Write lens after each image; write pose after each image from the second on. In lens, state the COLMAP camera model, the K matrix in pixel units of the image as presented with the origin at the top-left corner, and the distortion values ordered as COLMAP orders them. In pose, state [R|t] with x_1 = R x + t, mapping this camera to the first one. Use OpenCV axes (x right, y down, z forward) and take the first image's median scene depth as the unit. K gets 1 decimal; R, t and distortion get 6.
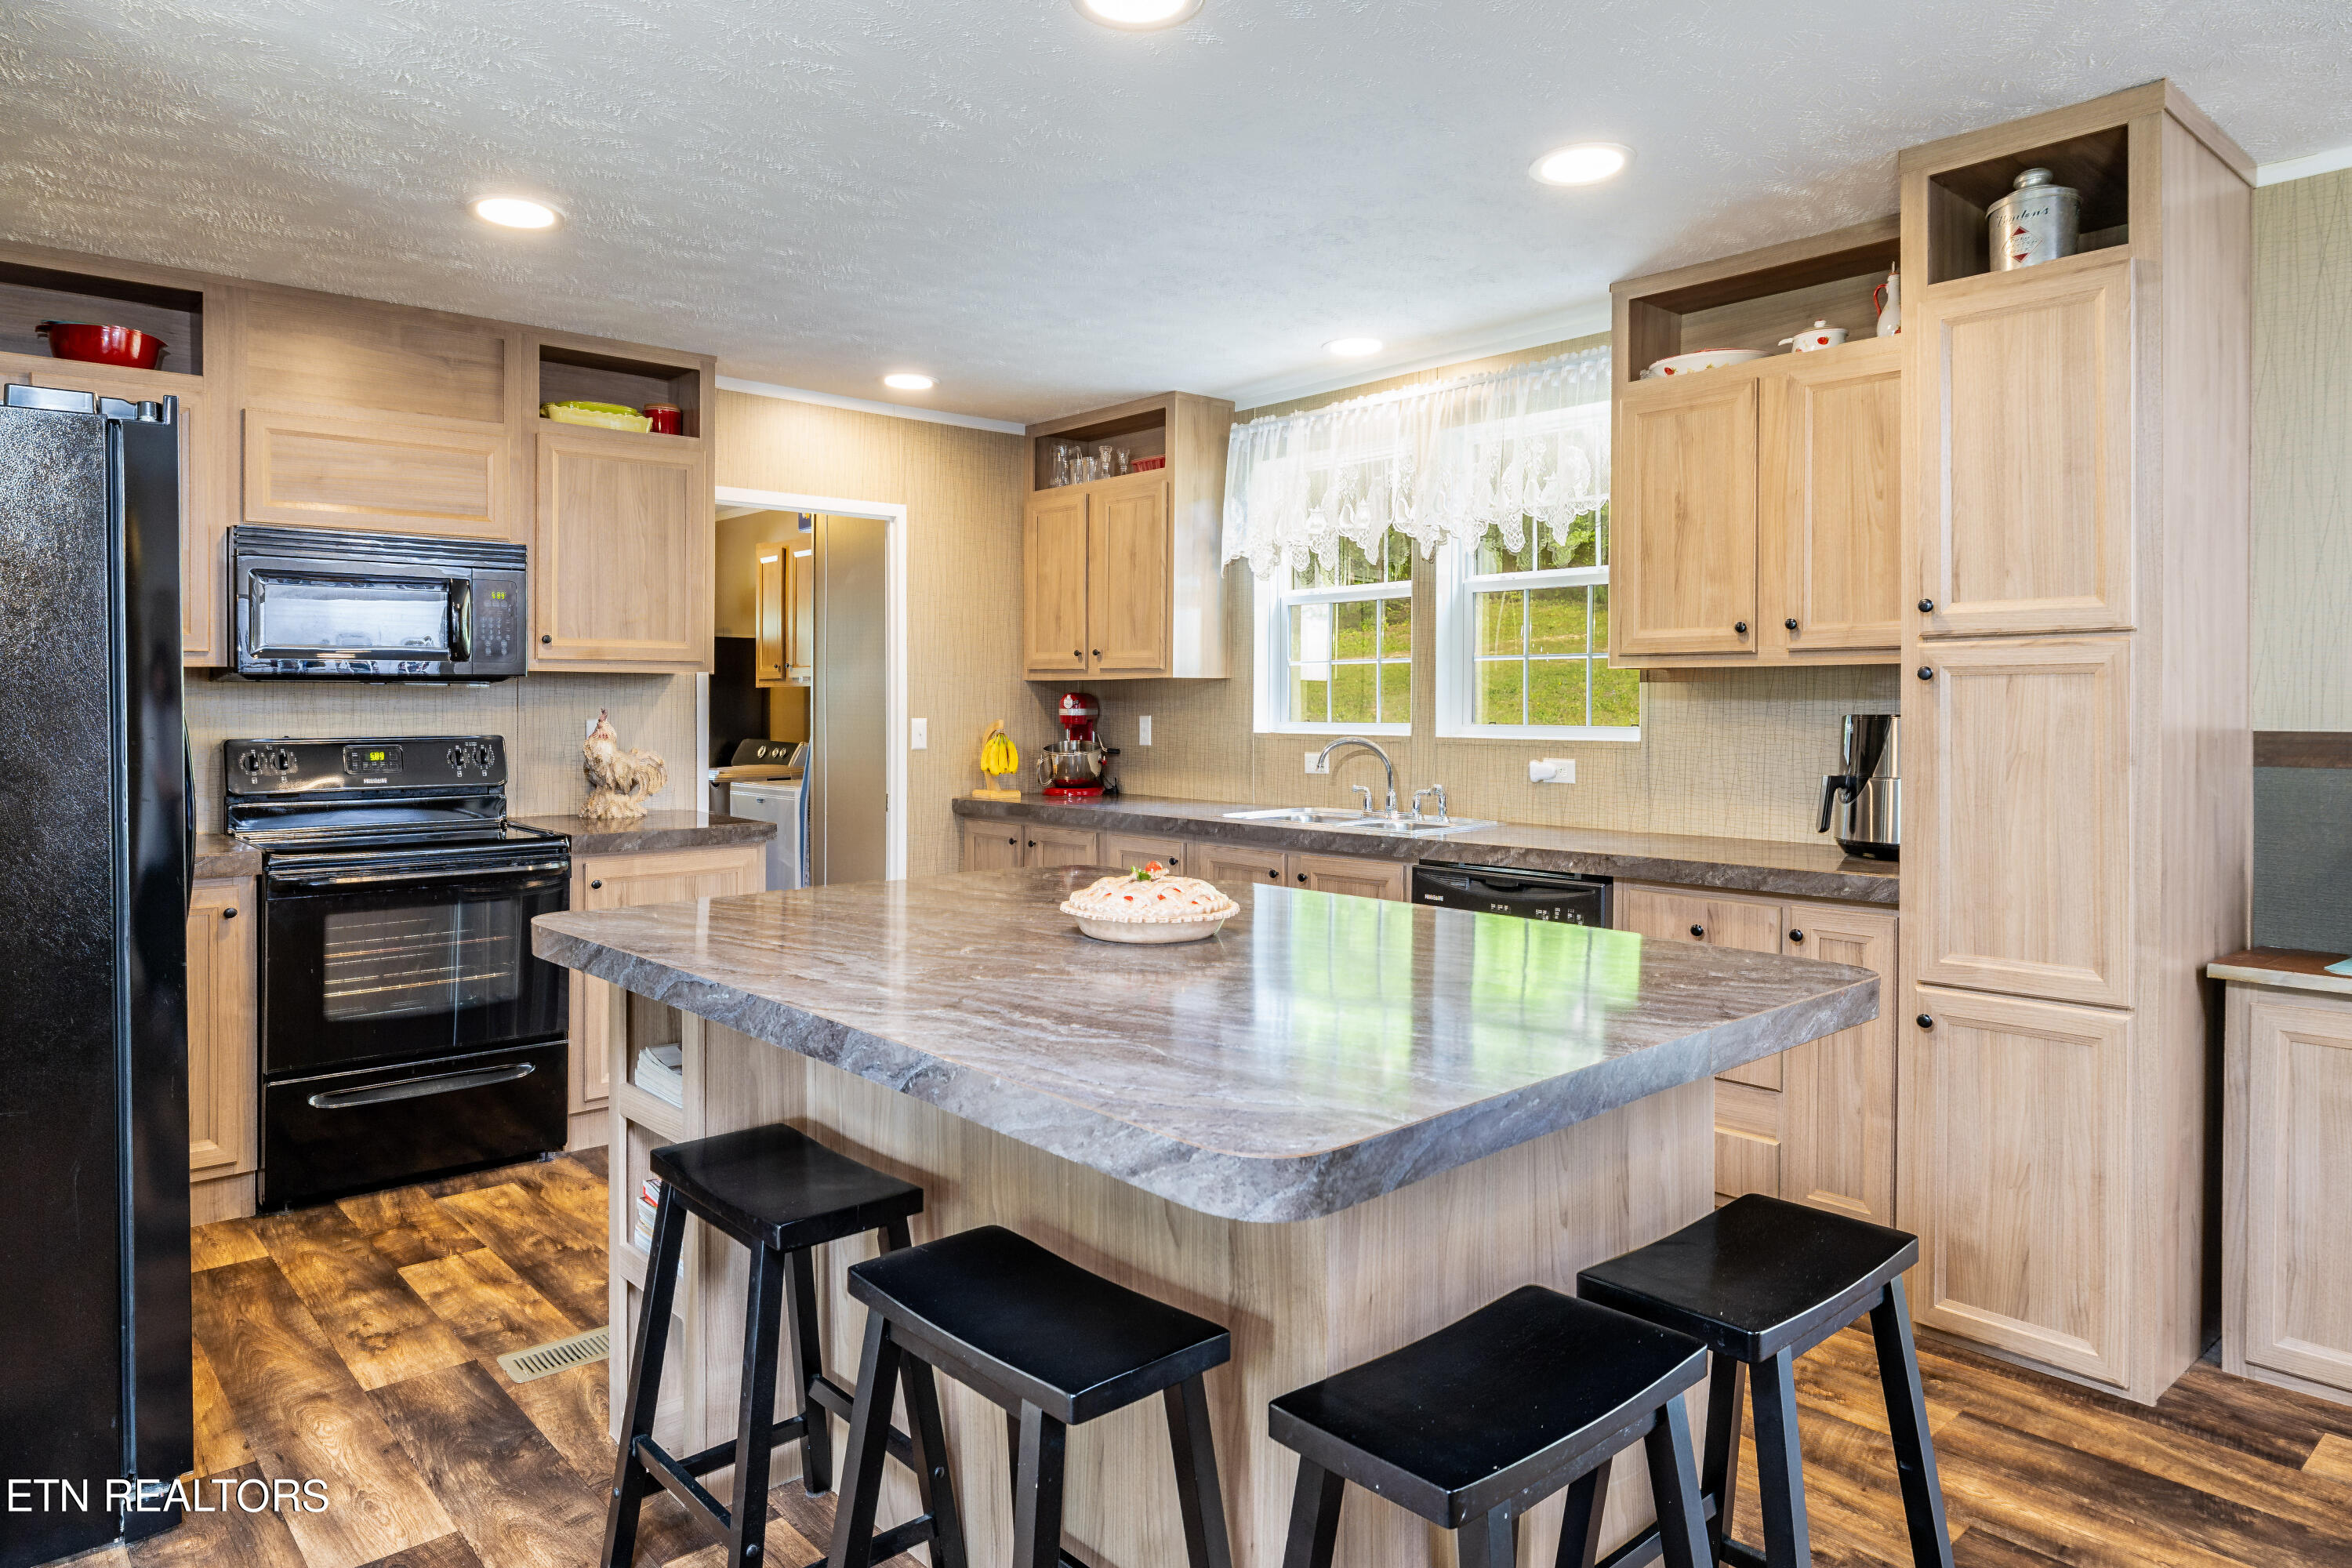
lens RADIAL K [[1492.9, 0, 1182.7], [0, 1492.9, 714.6], [0, 0, 1]] dist [0.003305, -0.013466]
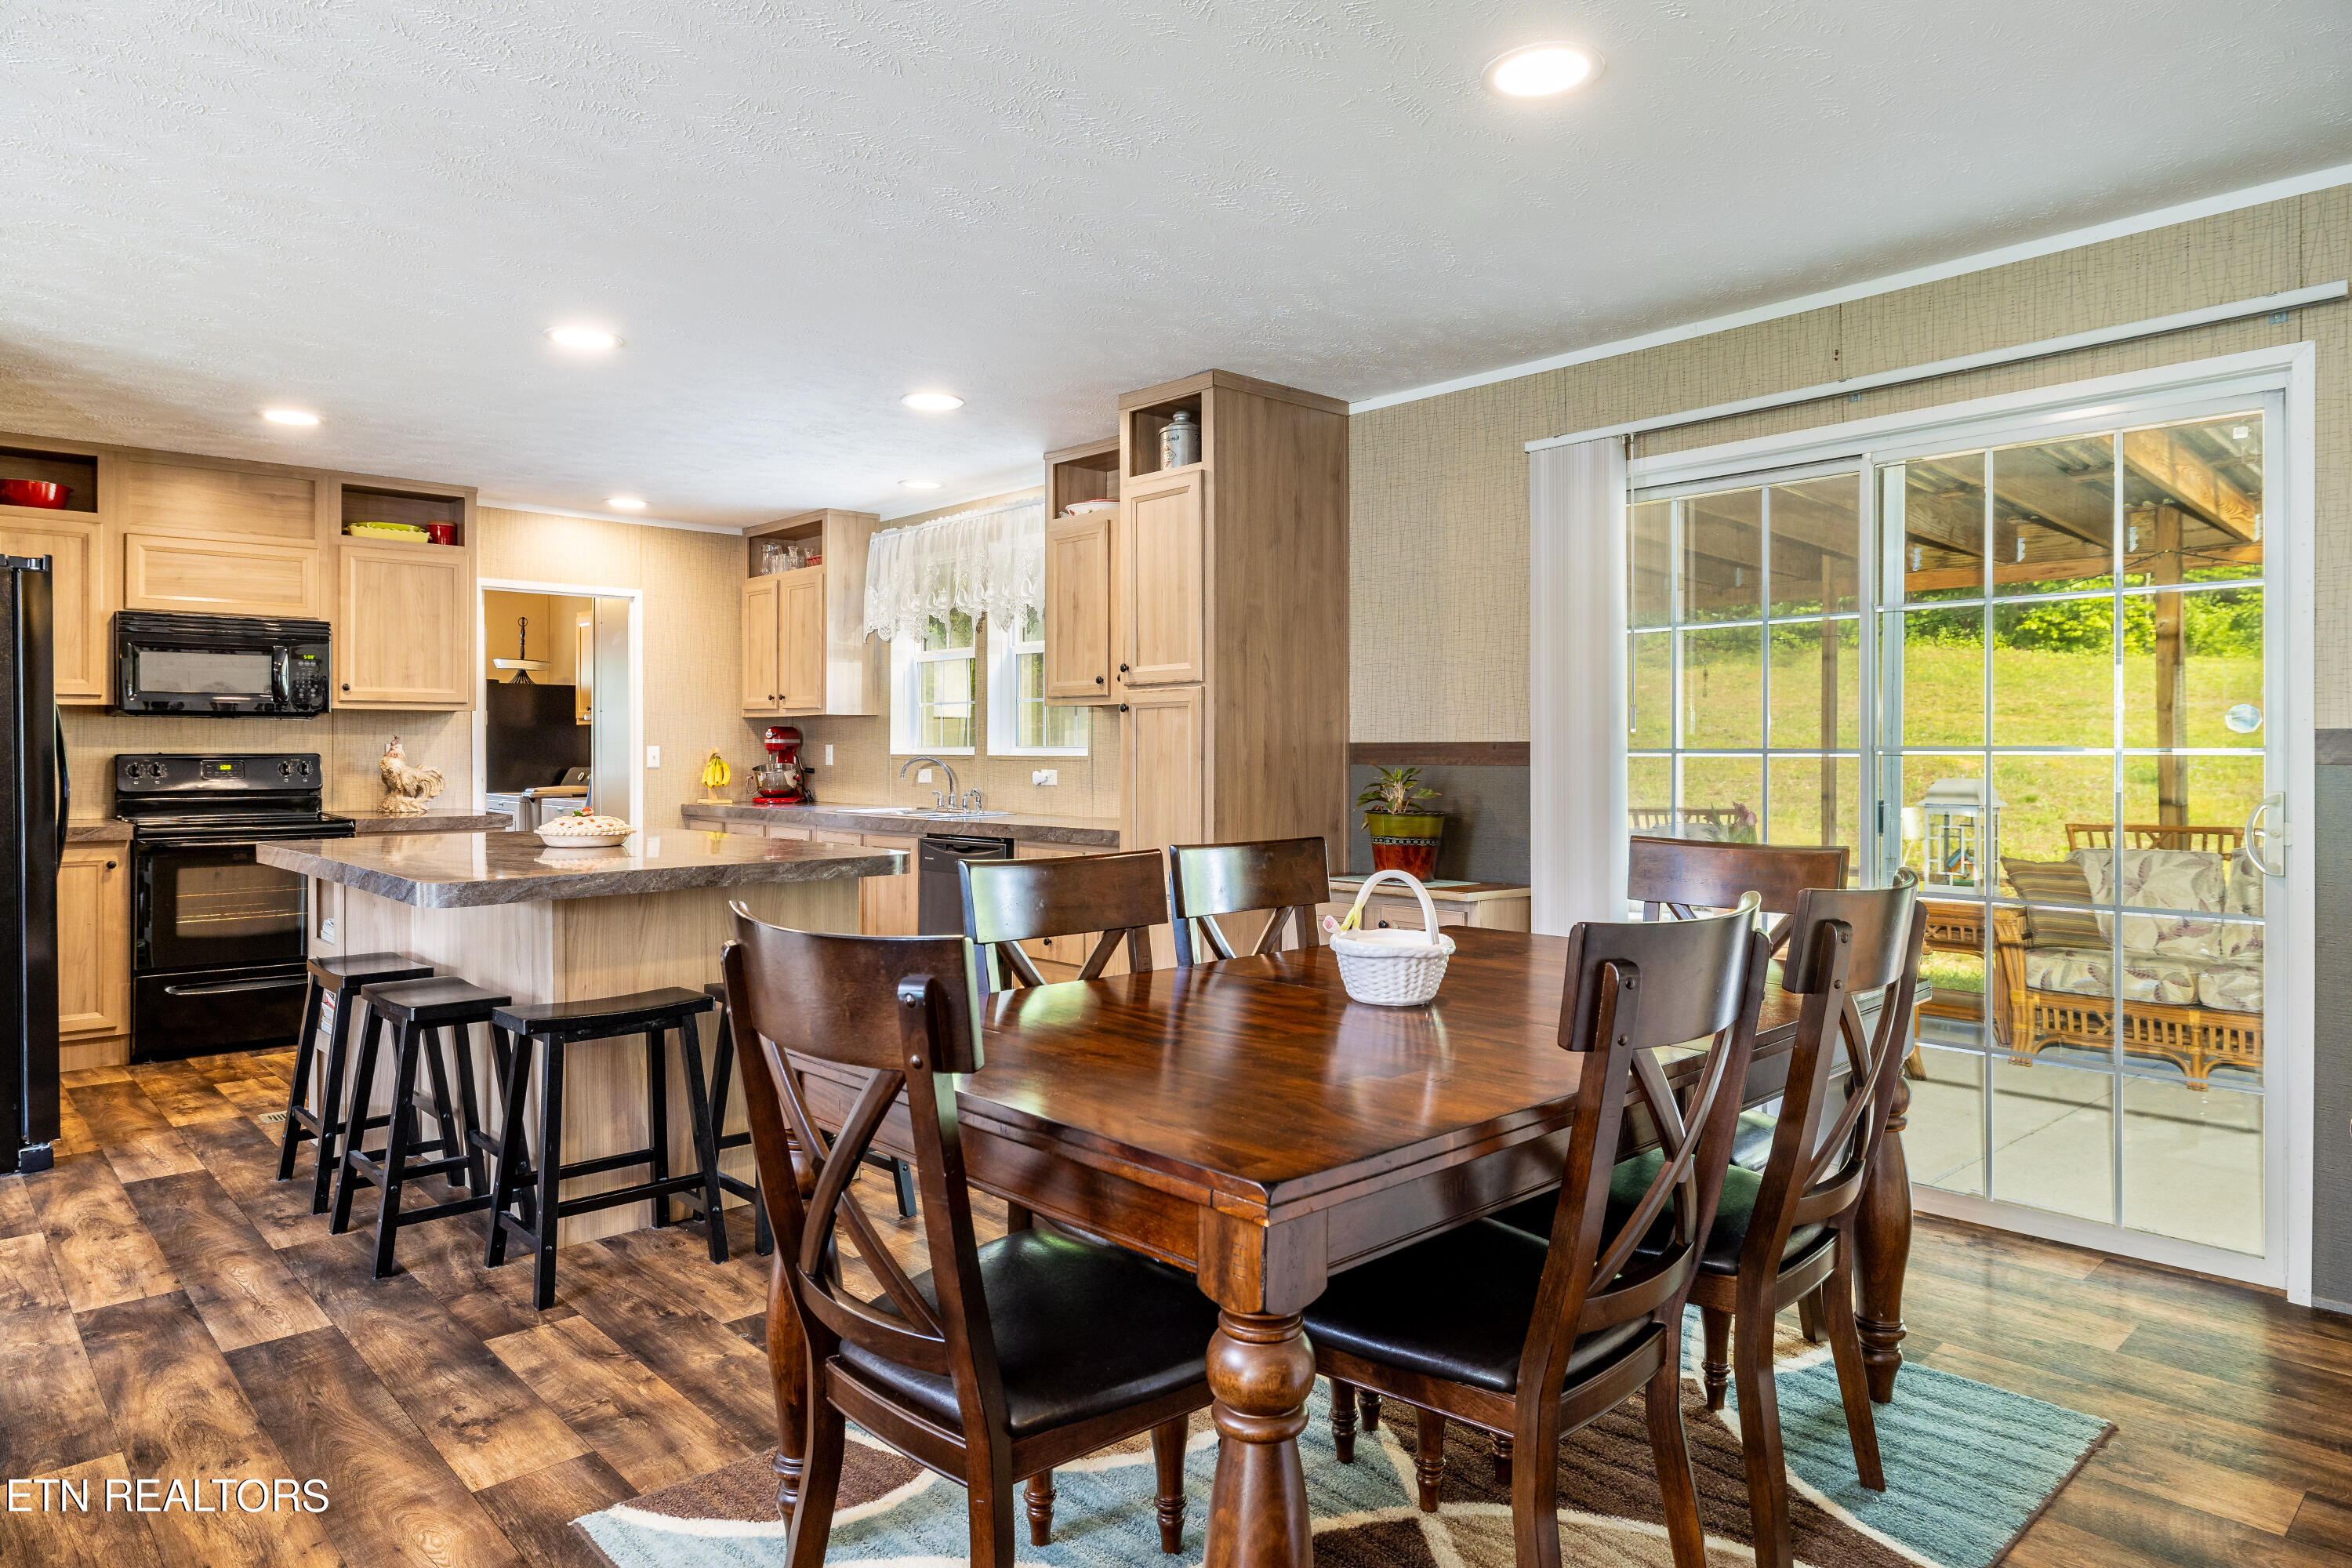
lens RADIAL K [[1375.9, 0, 1194.3], [0, 1375.9, 766.6], [0, 0, 1]] dist [-0.038205, 0.009535]
pose [[0.998523, -0.001482, 0.054305, 0.303738], [0.001097, 0.999974, 0.007115, 0.016947], [-0.054315, -0.007045, 0.998499, -0.338561]]
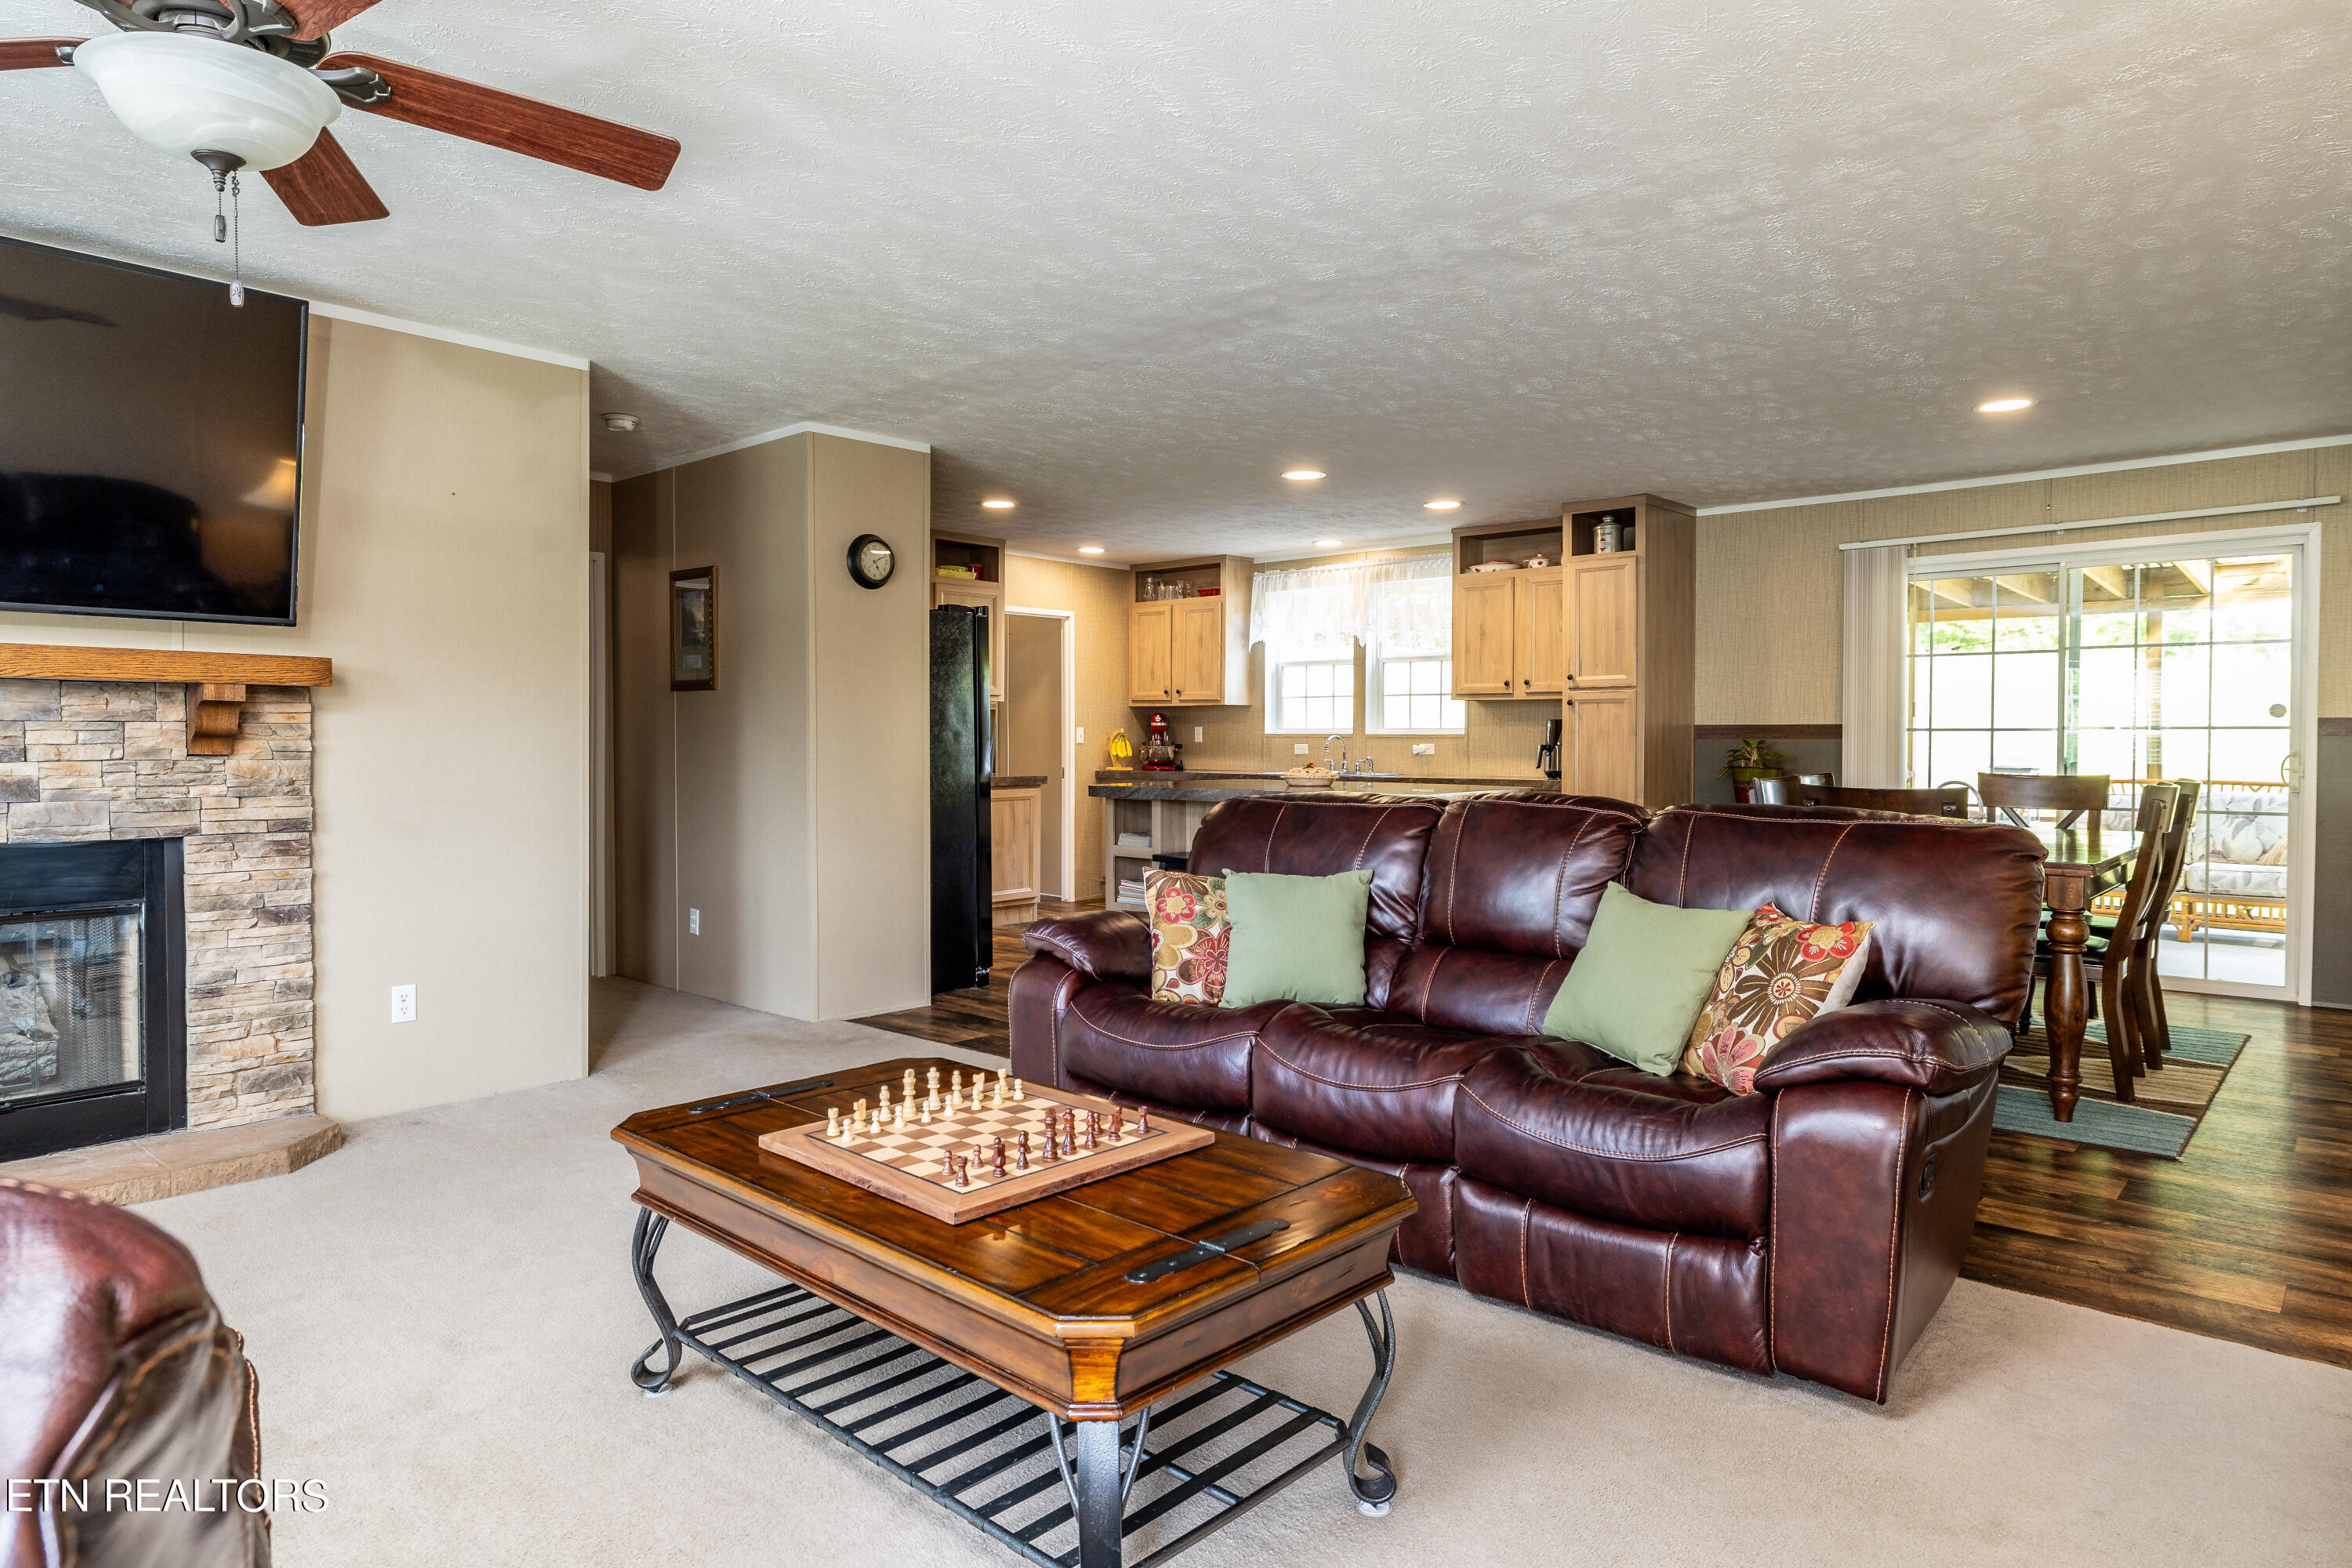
lens RADIAL K [[1375.9, 0, 1174.9], [0, 1375.9, 768.3], [0, 0, 1]] dist [-0.038205, 0.009535]
pose [[0.995415, -0.002647, 0.095616, -0.271083], [0.000865, 0.999825, 0.018673, 0.026776], [-0.095648, -0.018504, 0.995243, -0.846312]]
